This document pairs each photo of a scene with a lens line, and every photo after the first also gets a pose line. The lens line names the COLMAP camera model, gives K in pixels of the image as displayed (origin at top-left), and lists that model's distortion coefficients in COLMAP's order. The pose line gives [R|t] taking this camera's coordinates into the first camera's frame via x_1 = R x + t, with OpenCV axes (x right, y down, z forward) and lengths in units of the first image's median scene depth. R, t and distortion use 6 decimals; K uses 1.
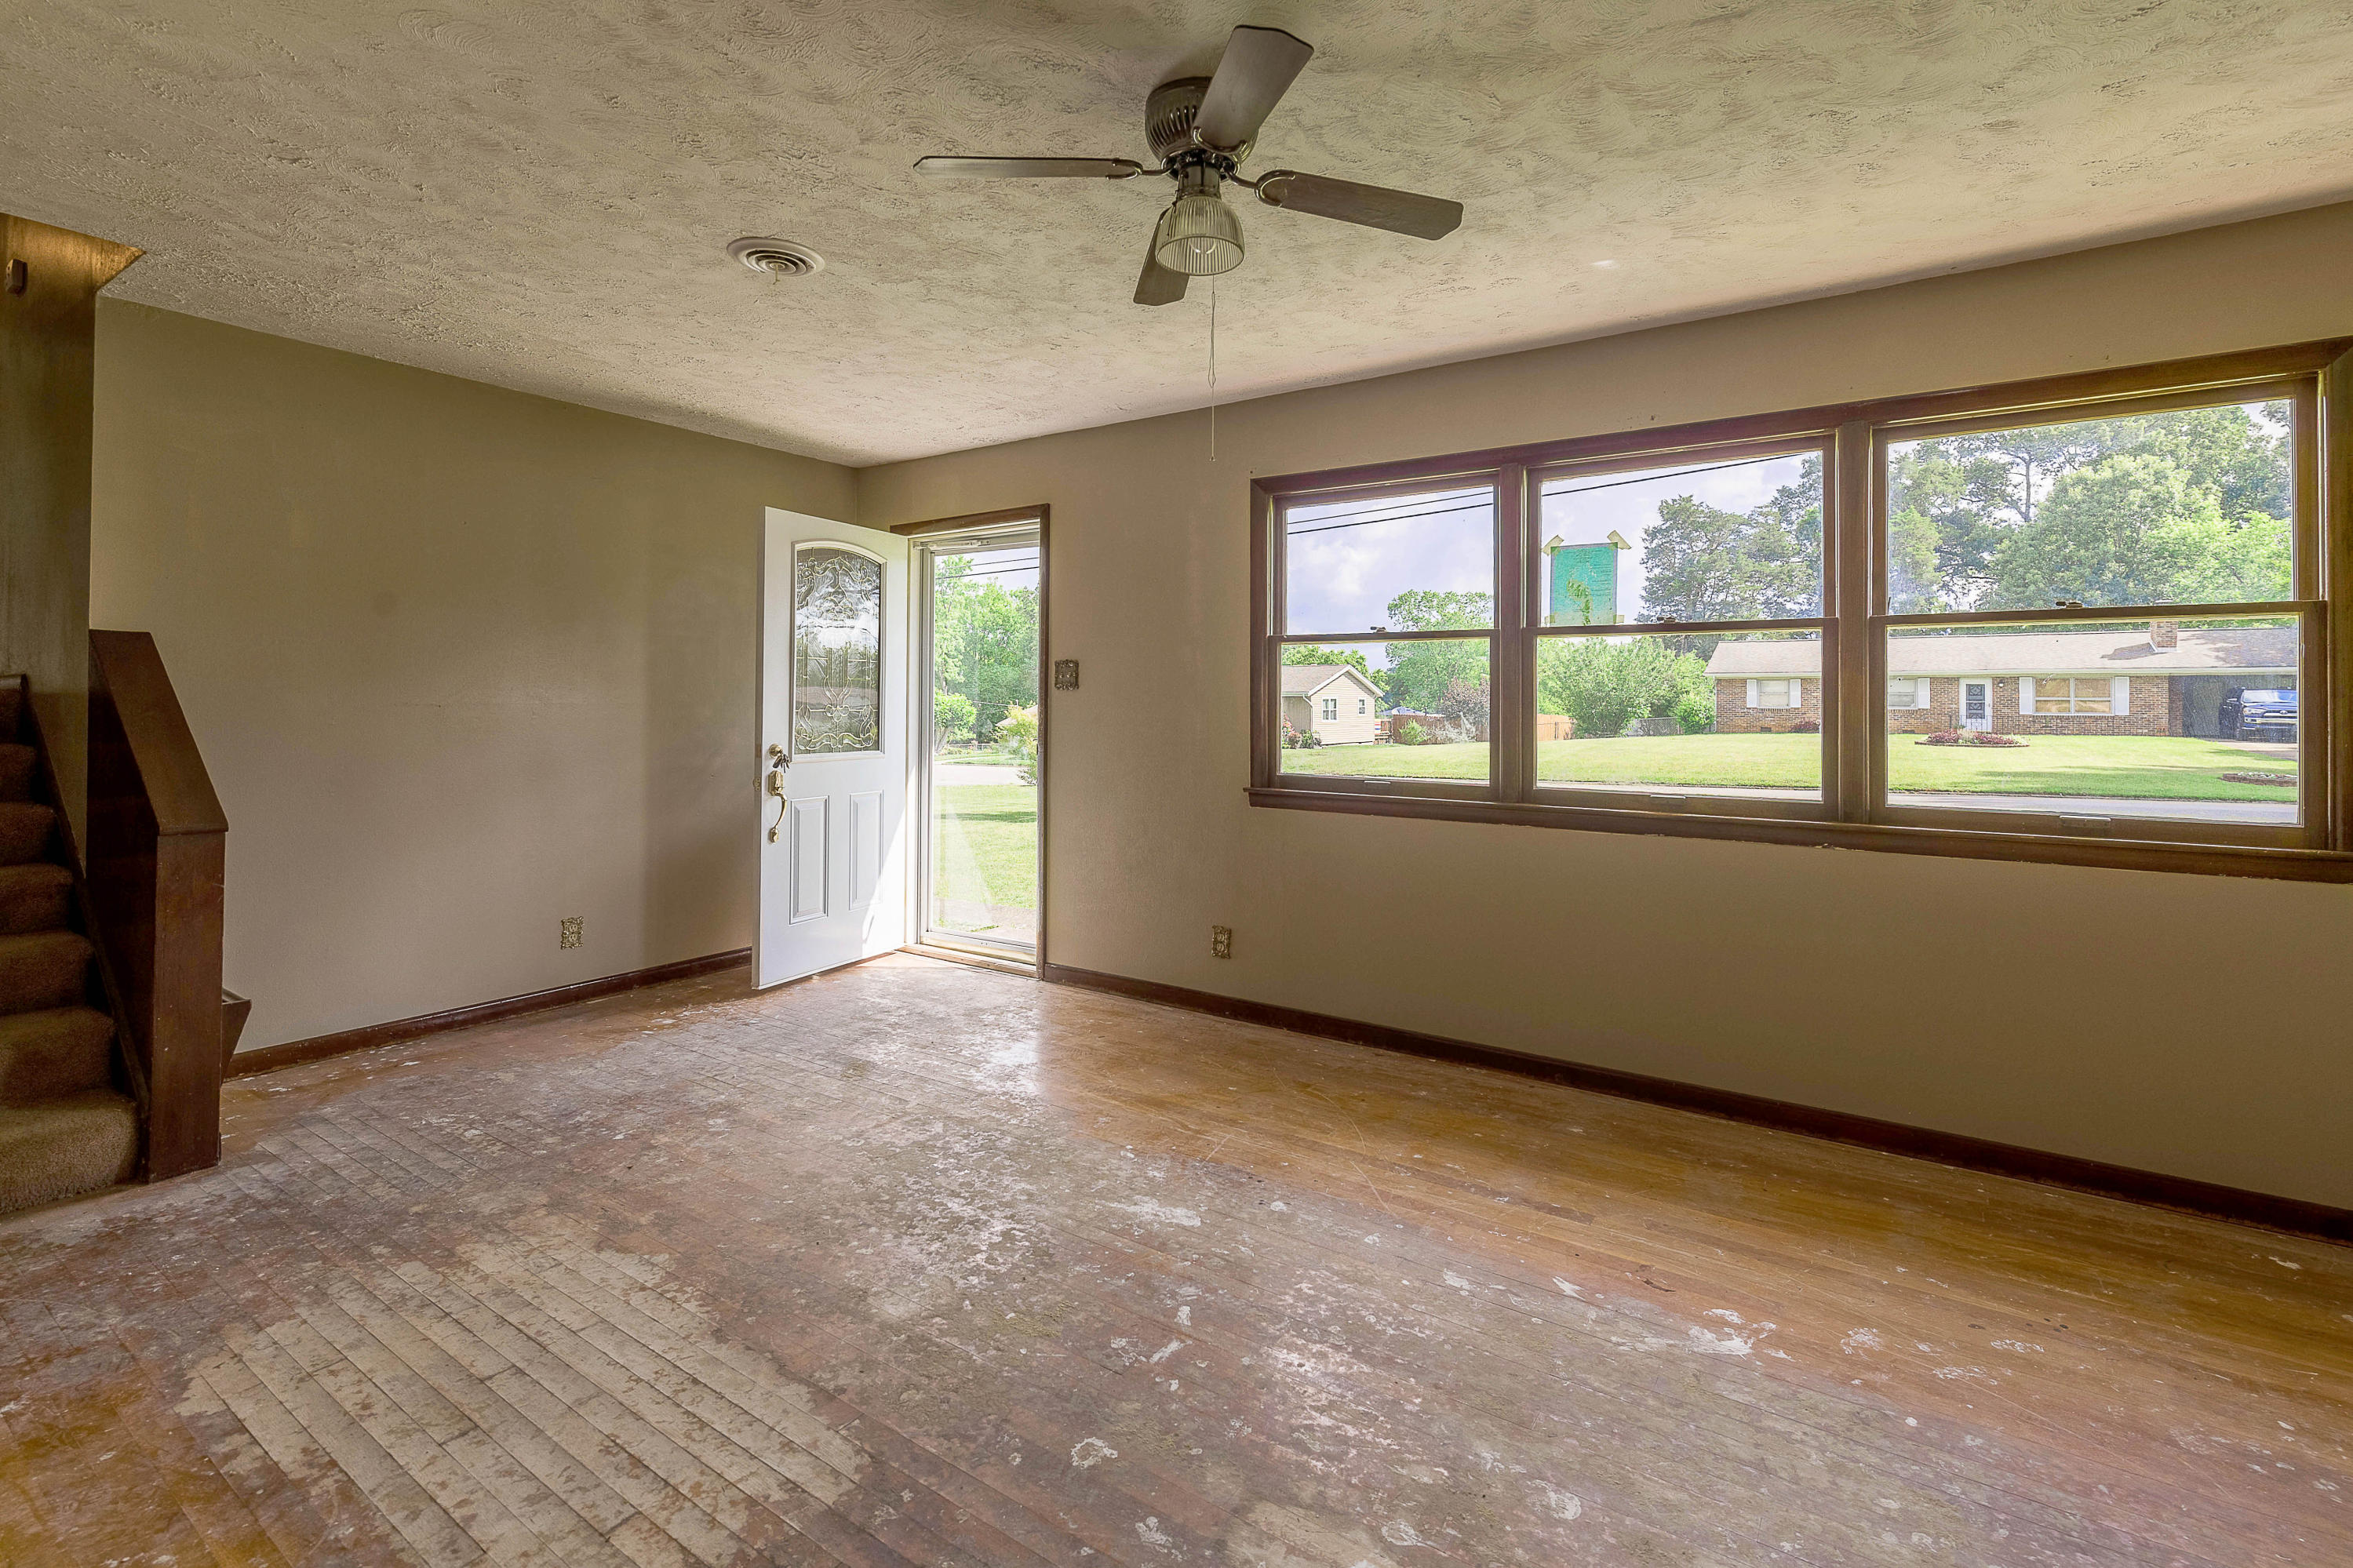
lens RADIAL K [[1026.4, 0, 1183.7], [0, 1026.4, 706.3], [0, 0, 1]] dist [0.001592, 0.000212]
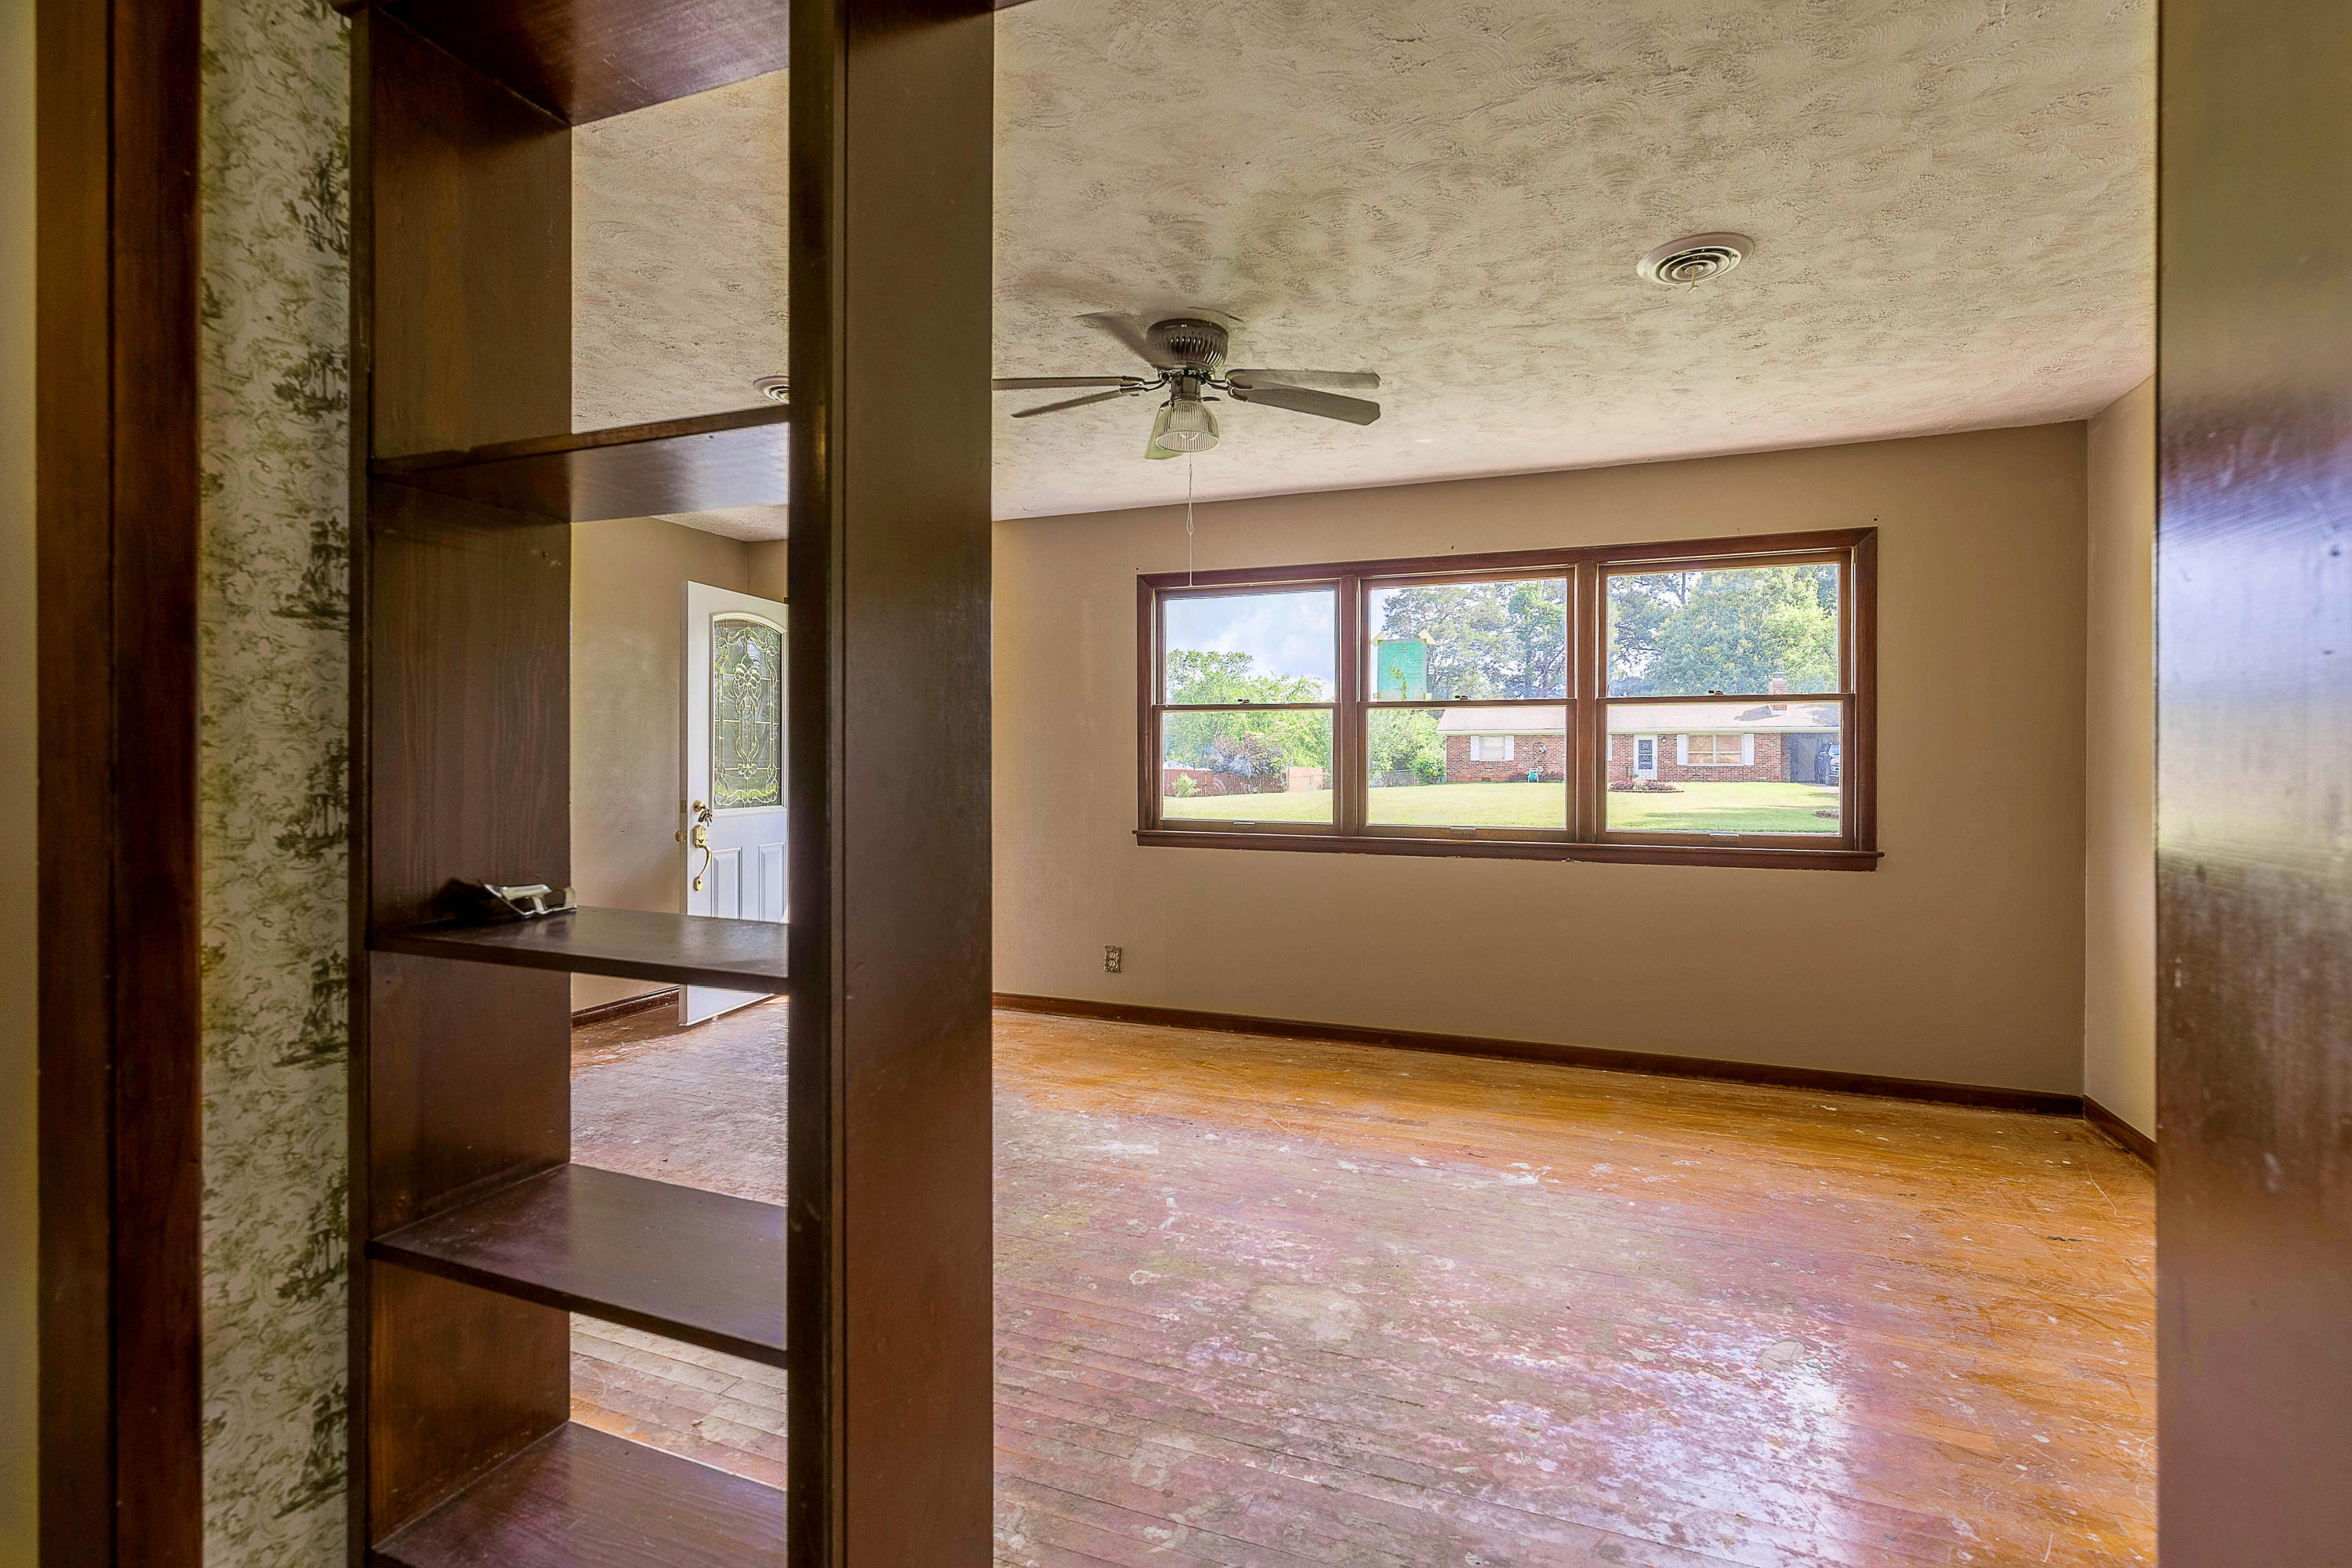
lens RADIAL K [[1026.0, 0, 1175.0], [0, 1026.0, 781.1], [0, 0, 1]] dist [0.001592, 0.000212]
pose [[0.973728, -0.009585, 0.227513, -0.225146], [0.005178, 0.999787, 0.019958, -0.003819], [-0.227656, -0.018256, 0.973570, -0.253225]]
